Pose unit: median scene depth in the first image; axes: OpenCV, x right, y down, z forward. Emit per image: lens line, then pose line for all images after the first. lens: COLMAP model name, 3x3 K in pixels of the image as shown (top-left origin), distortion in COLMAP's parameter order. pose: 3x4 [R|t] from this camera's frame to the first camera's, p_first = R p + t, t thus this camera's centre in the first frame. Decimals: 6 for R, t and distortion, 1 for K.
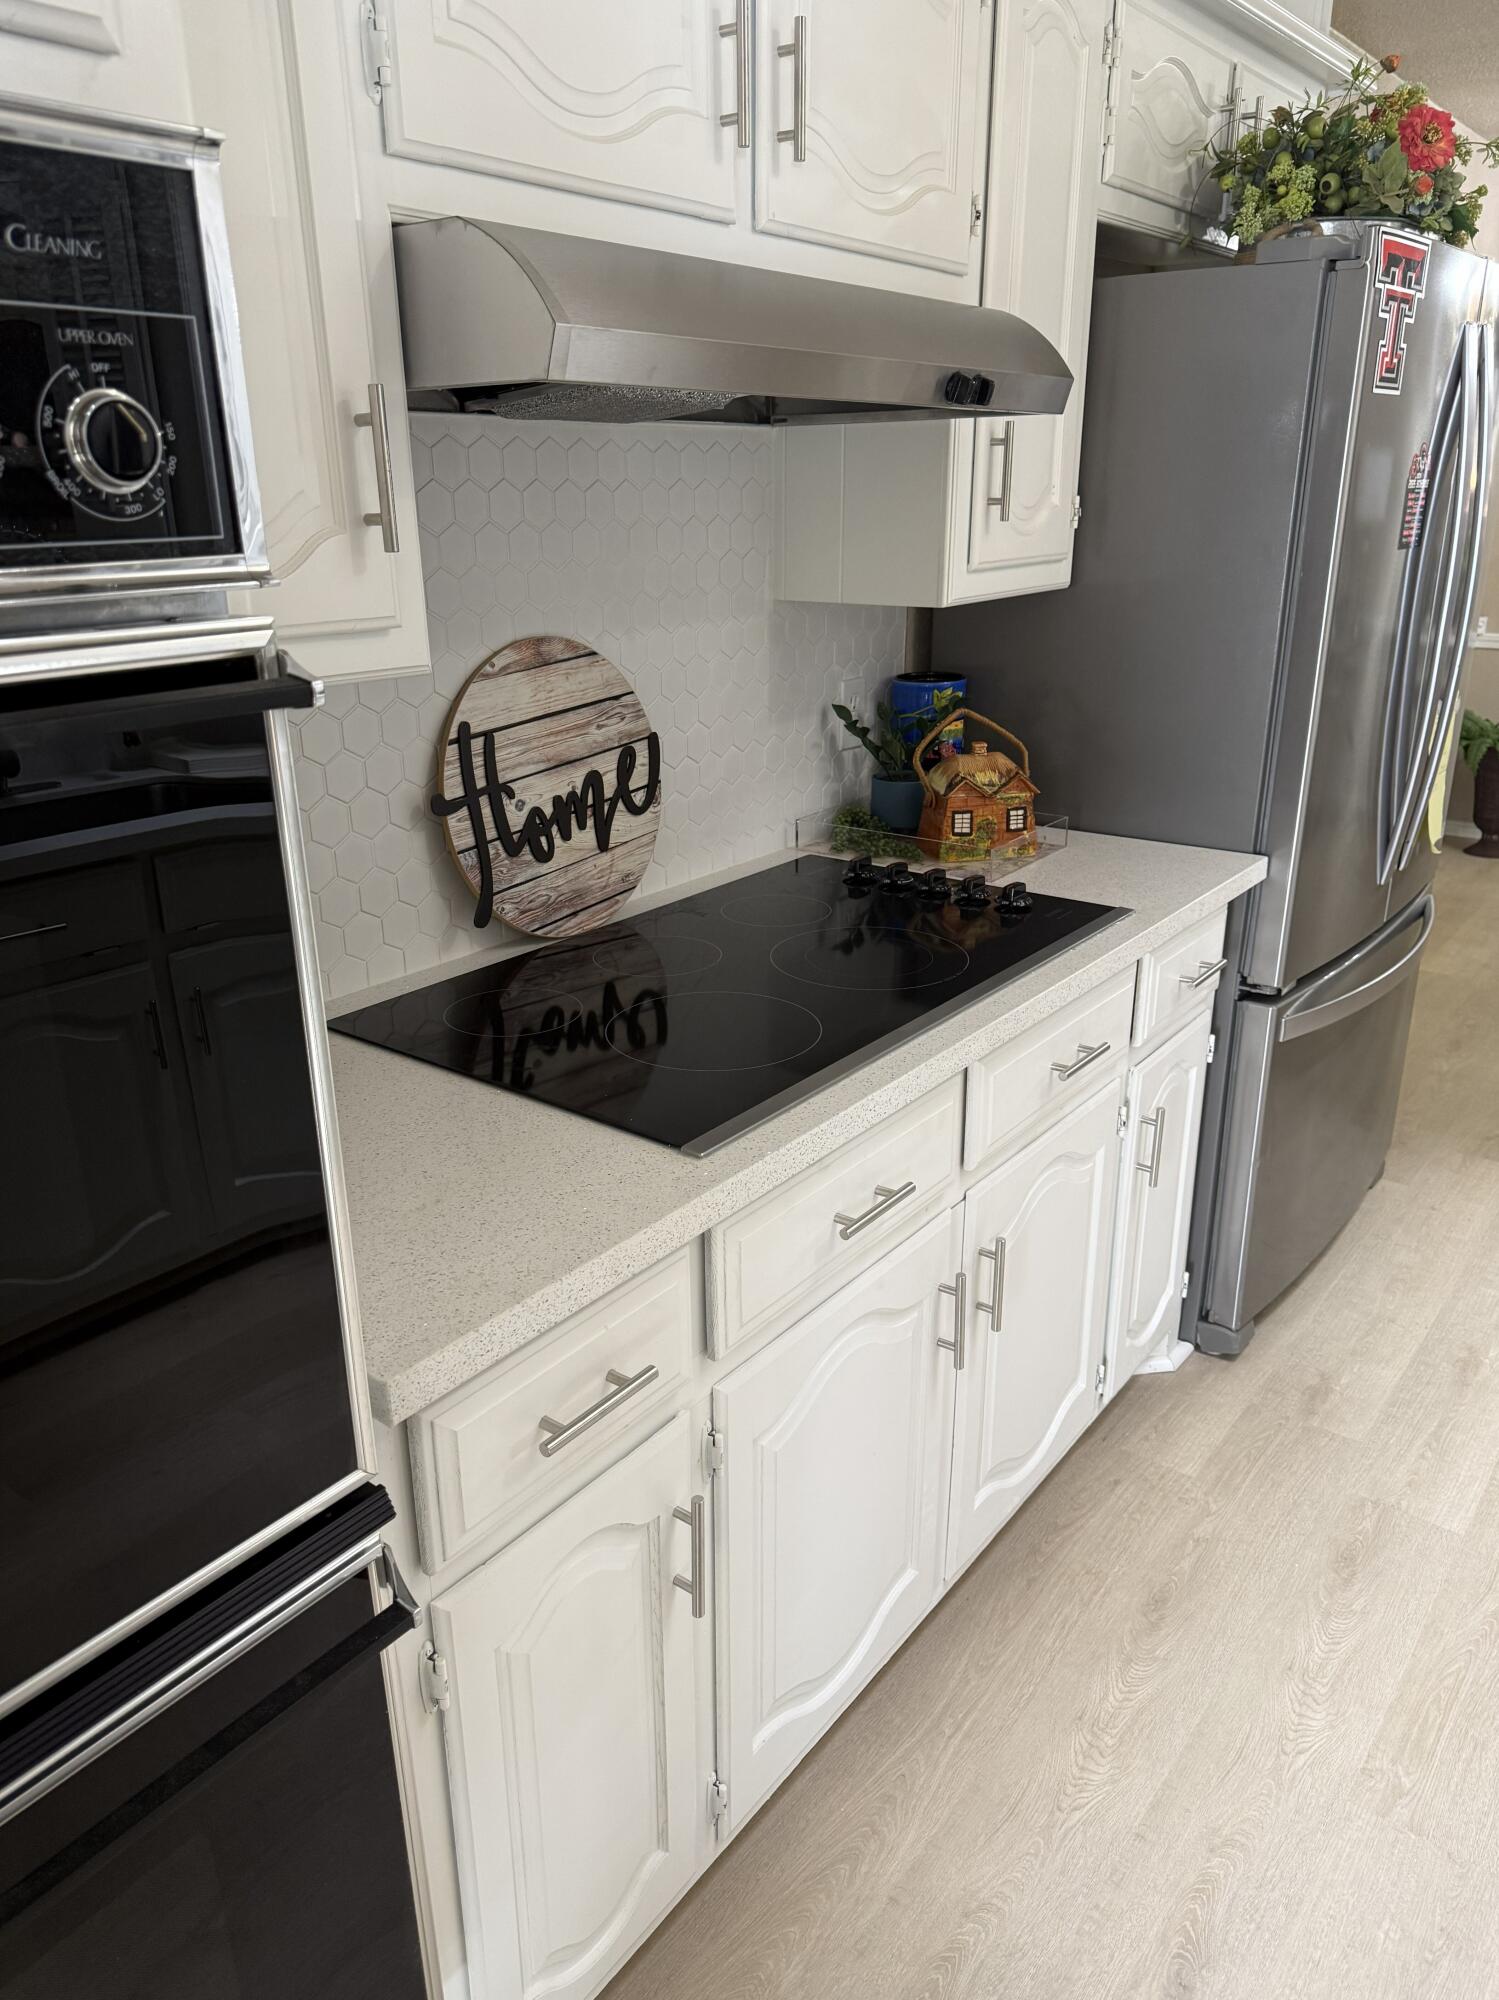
lens RADIAL K [[1466.2, 0, 739.0], [0, 1466.2, 1055.9], [0, 0, 1]] dist [0.025794, -0.016171]
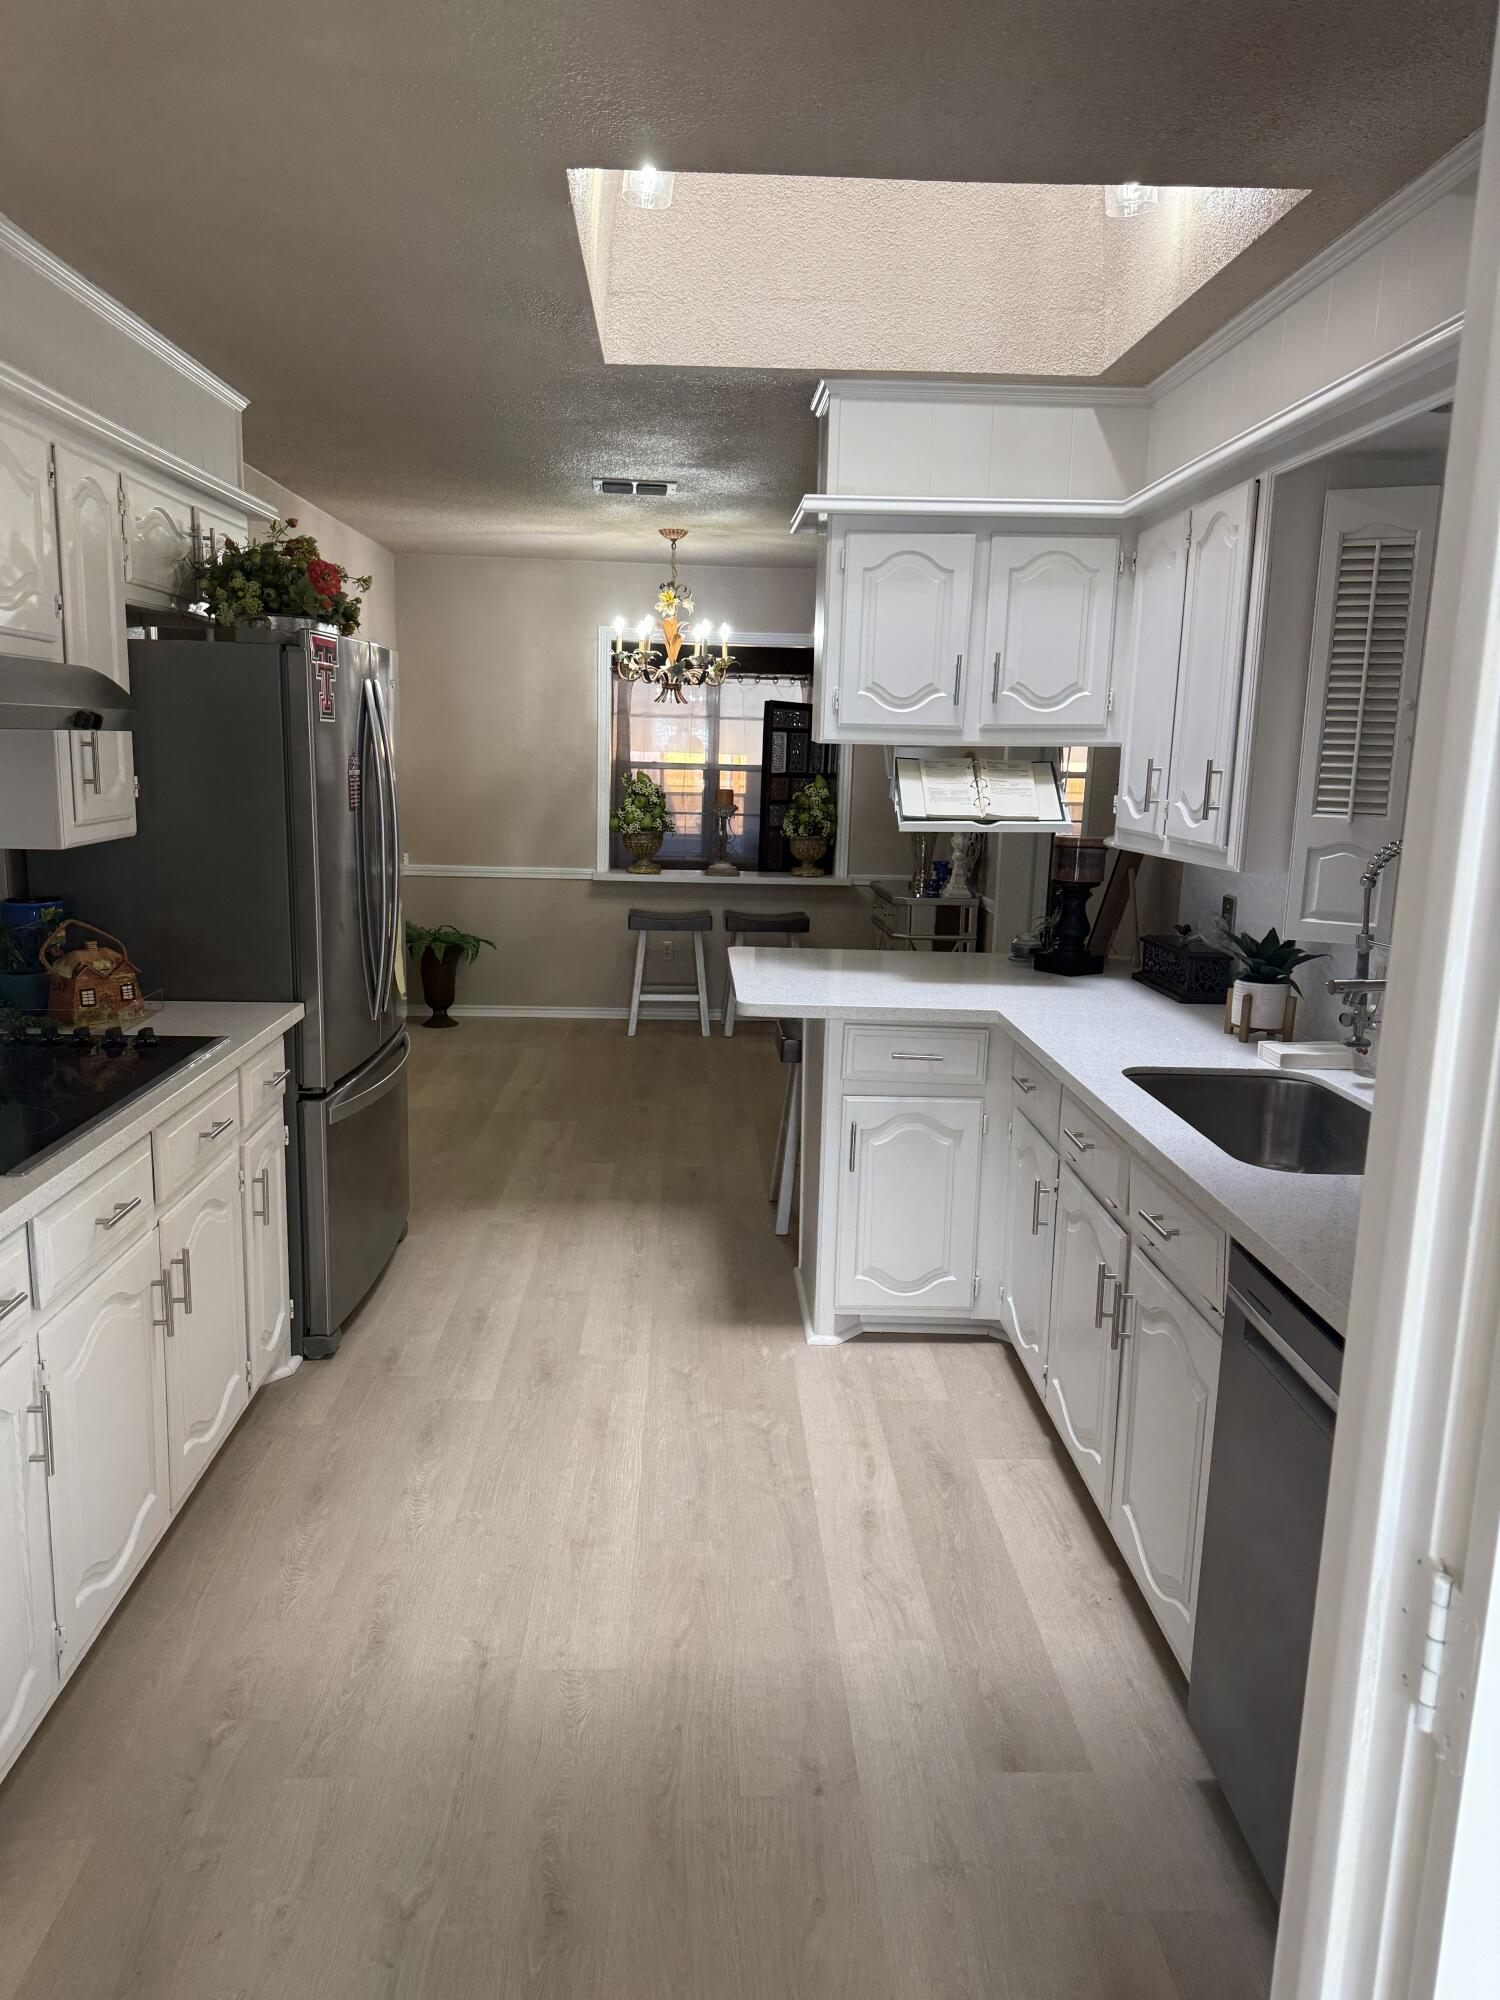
lens RADIAL K [[1466.2, 0, 752.0], [0, 1466.2, 1004.6], [0, 0, 1]] dist [0.025794, -0.016171]
pose [[0.776228, -0.083860, 0.624850, -0.249044], [0.196328, 0.973985, -0.113173, 0.139142], [-0.599104, 0.210524, 0.772499, -0.490755]]
